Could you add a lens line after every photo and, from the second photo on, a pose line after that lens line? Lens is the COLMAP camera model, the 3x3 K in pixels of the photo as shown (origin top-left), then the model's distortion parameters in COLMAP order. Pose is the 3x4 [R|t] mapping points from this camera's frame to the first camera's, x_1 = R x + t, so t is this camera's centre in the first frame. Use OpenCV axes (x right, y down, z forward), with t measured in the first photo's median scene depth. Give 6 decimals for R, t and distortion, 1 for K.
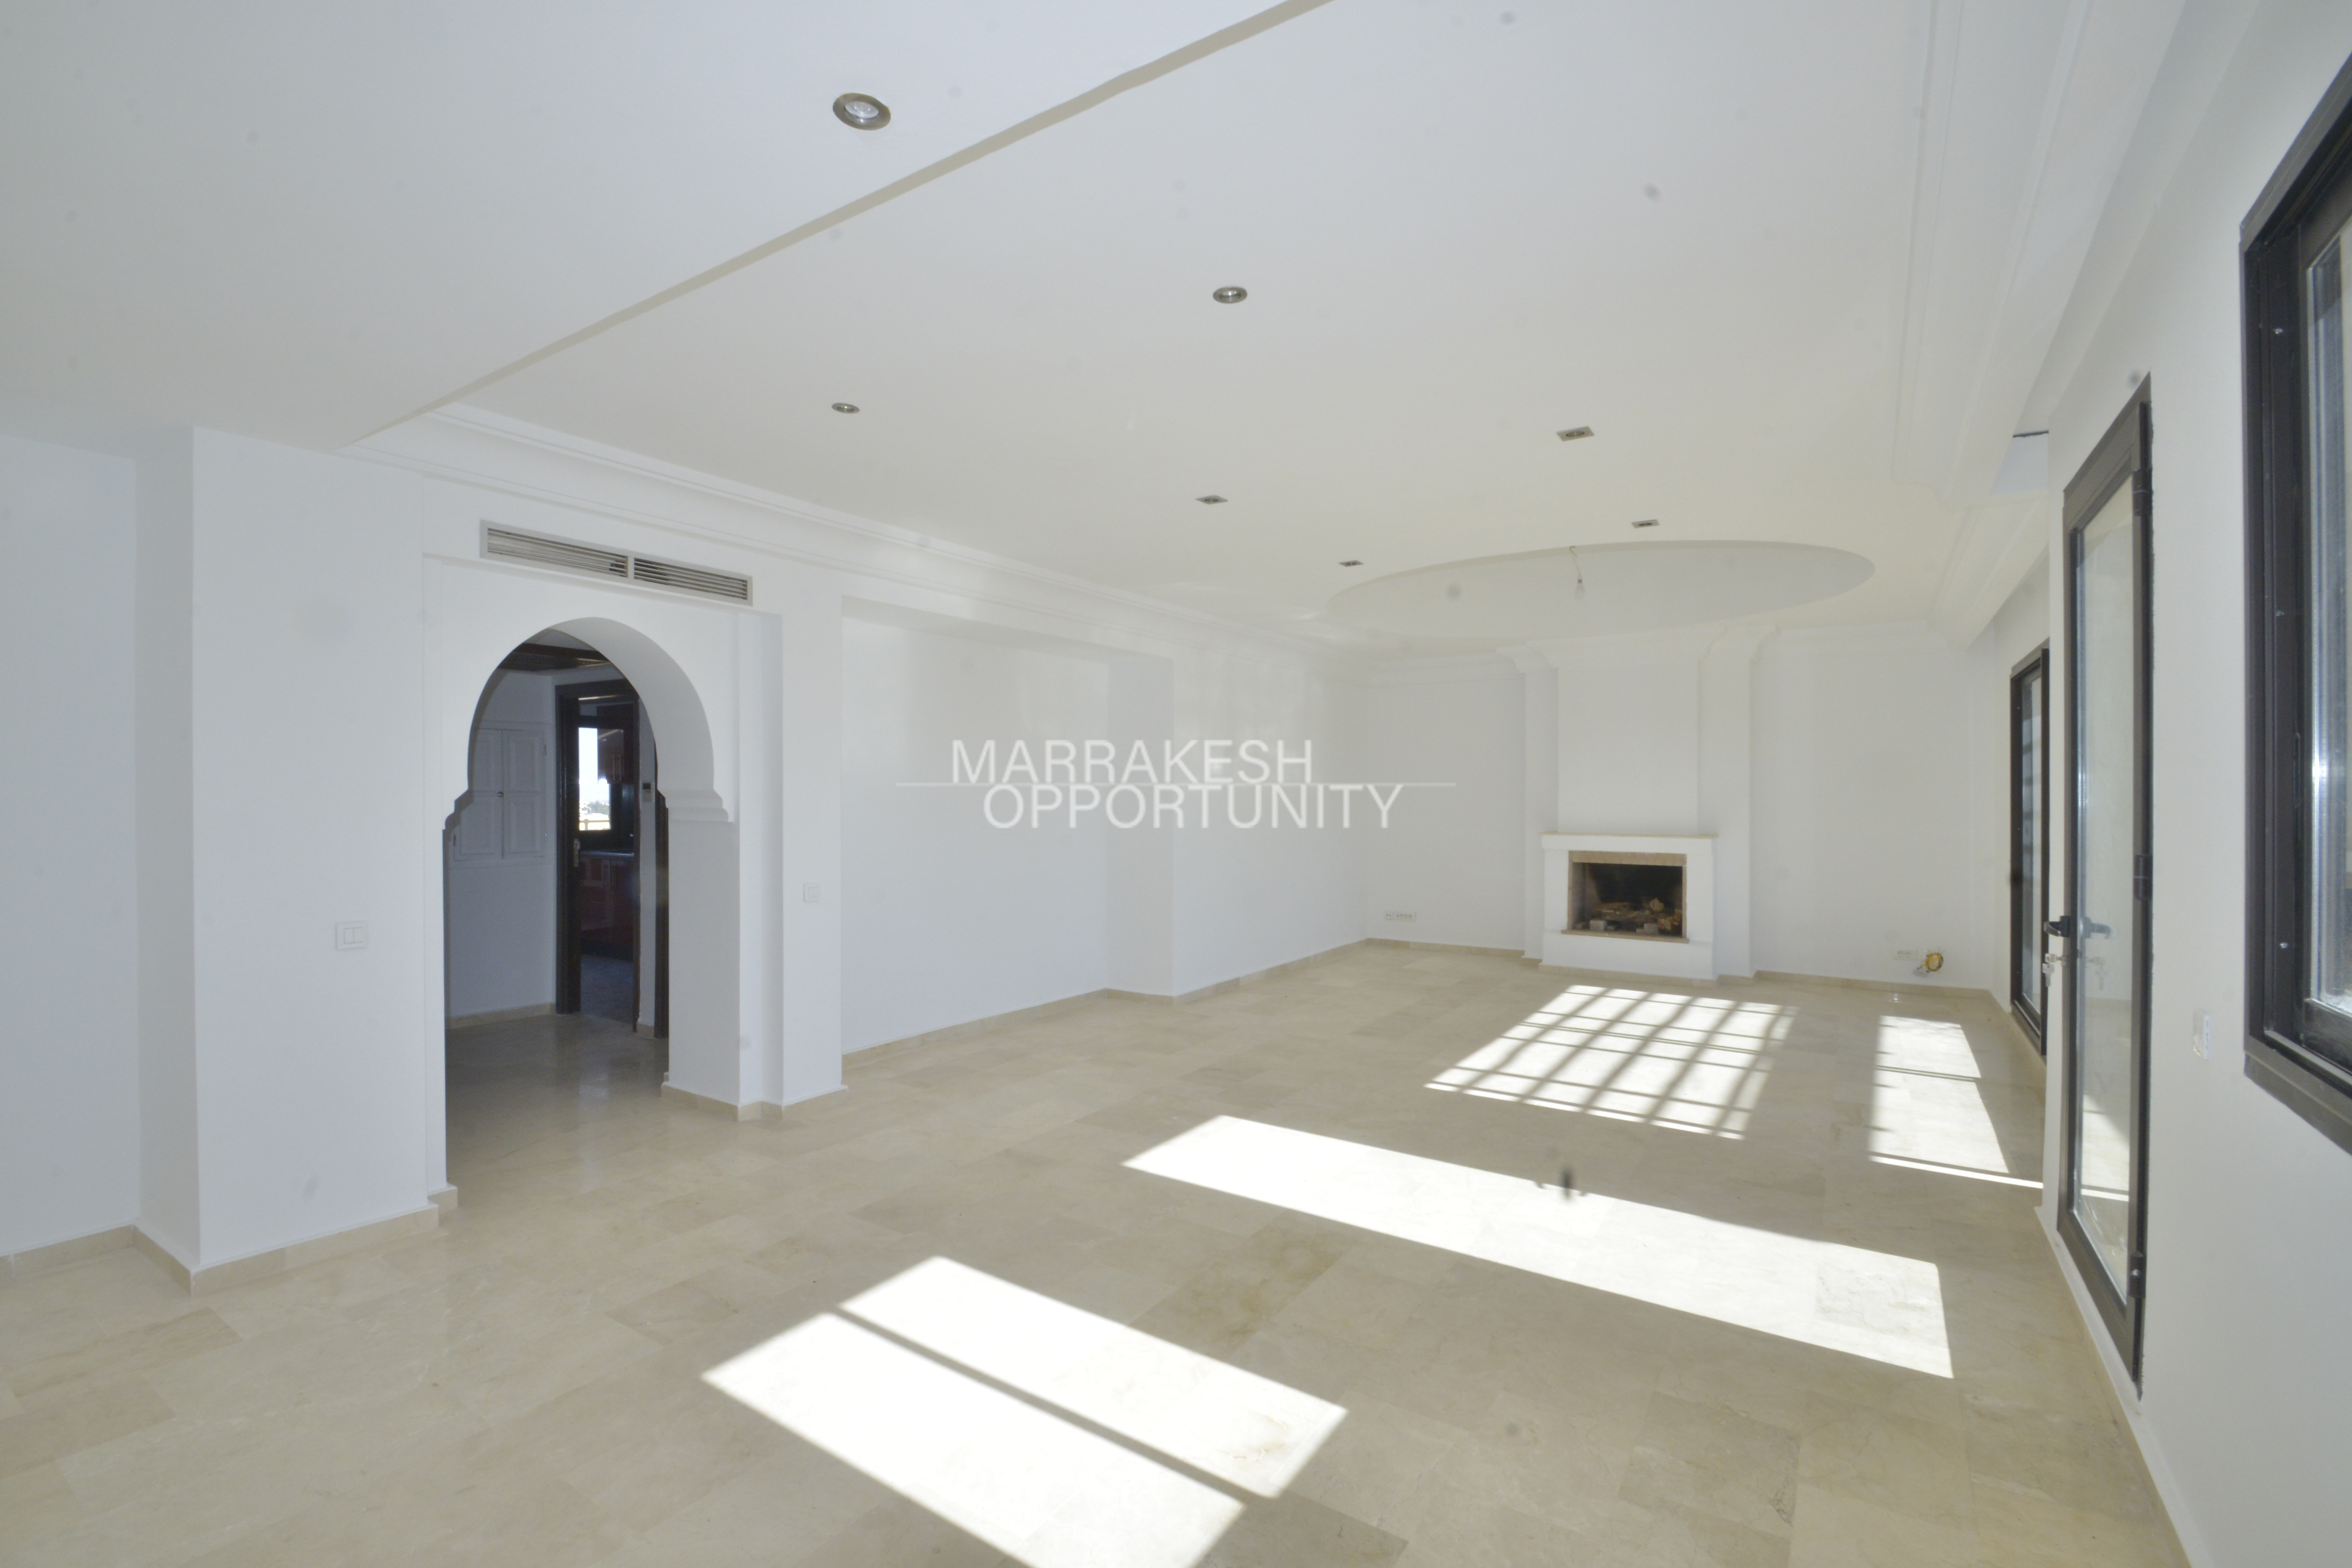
lens RADIAL K [[1032.9, 0, 1161.8], [0, 1032.9, 792.5], [0, 0, 1]] dist [-0.002782, -0.001550]
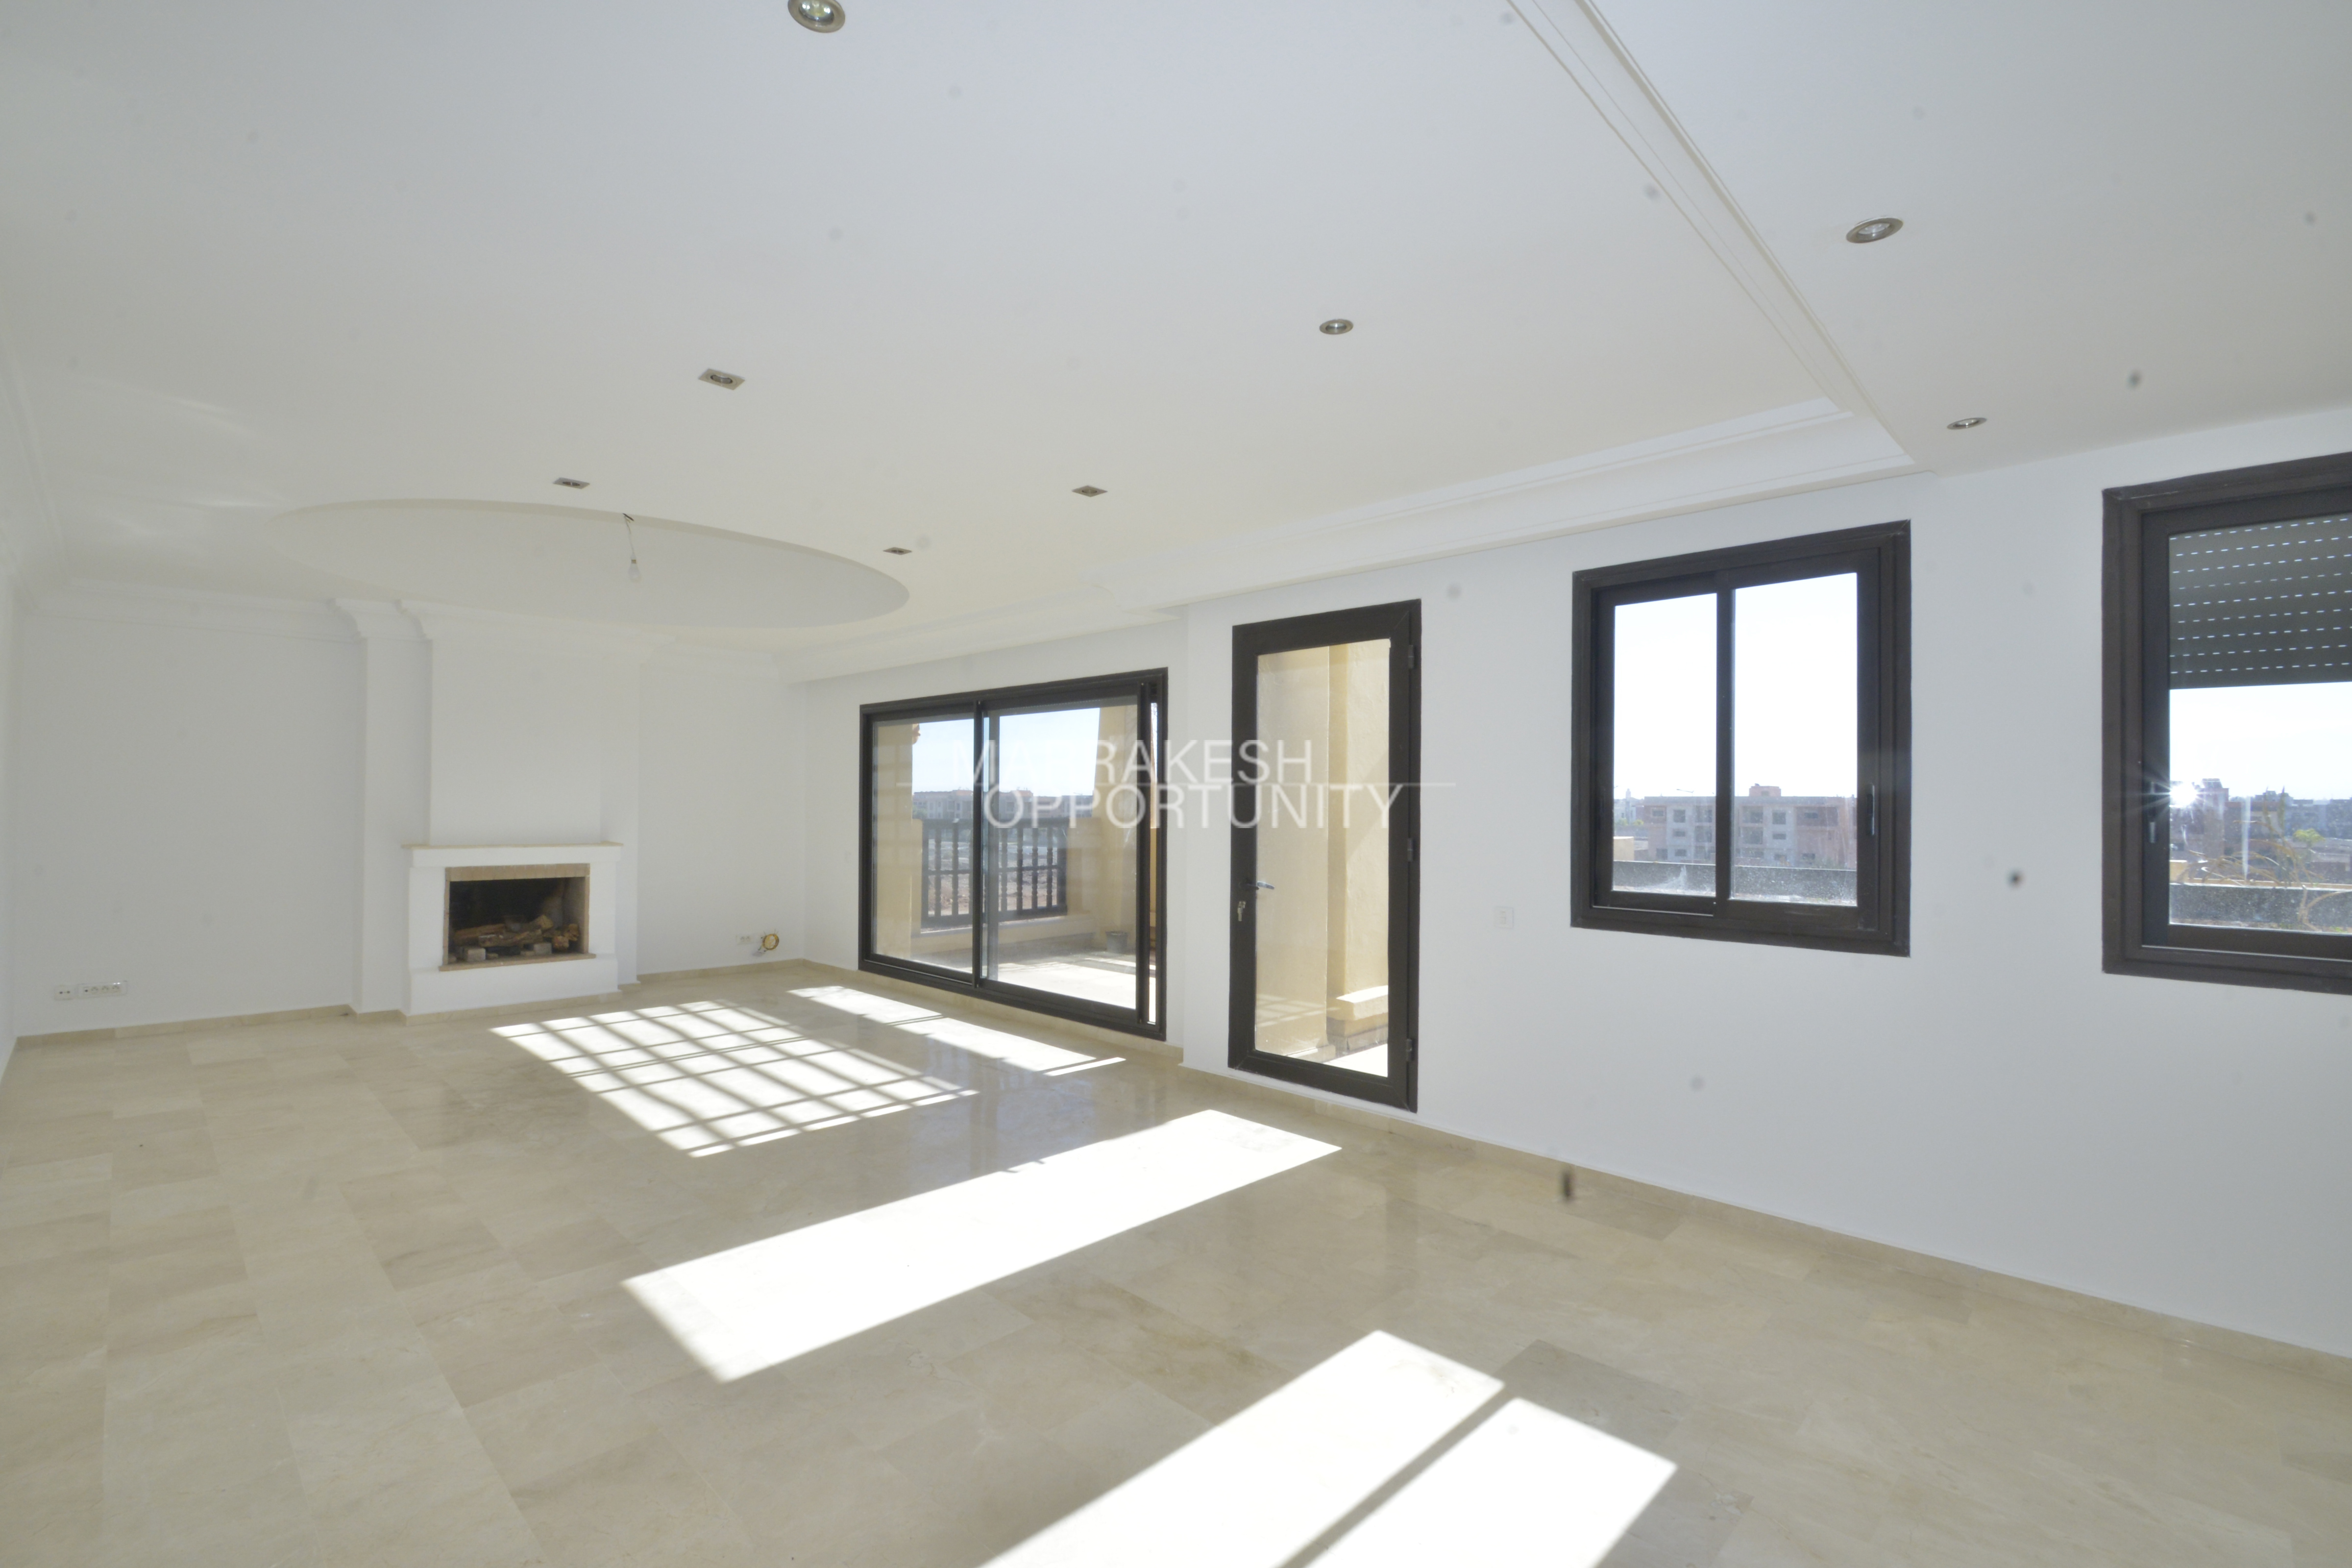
lens RADIAL K [[1032.9, 0, 1163.5], [0, 1032.9, 792.4], [0, 0, 1]] dist [-0.002782, -0.001550]
pose [[0.187331, 0.010964, 0.982236, -0.414578], [-0.010425, 0.999904, -0.009173, -0.001902], [-0.982241, -0.008522, 0.187428, 0.410131]]
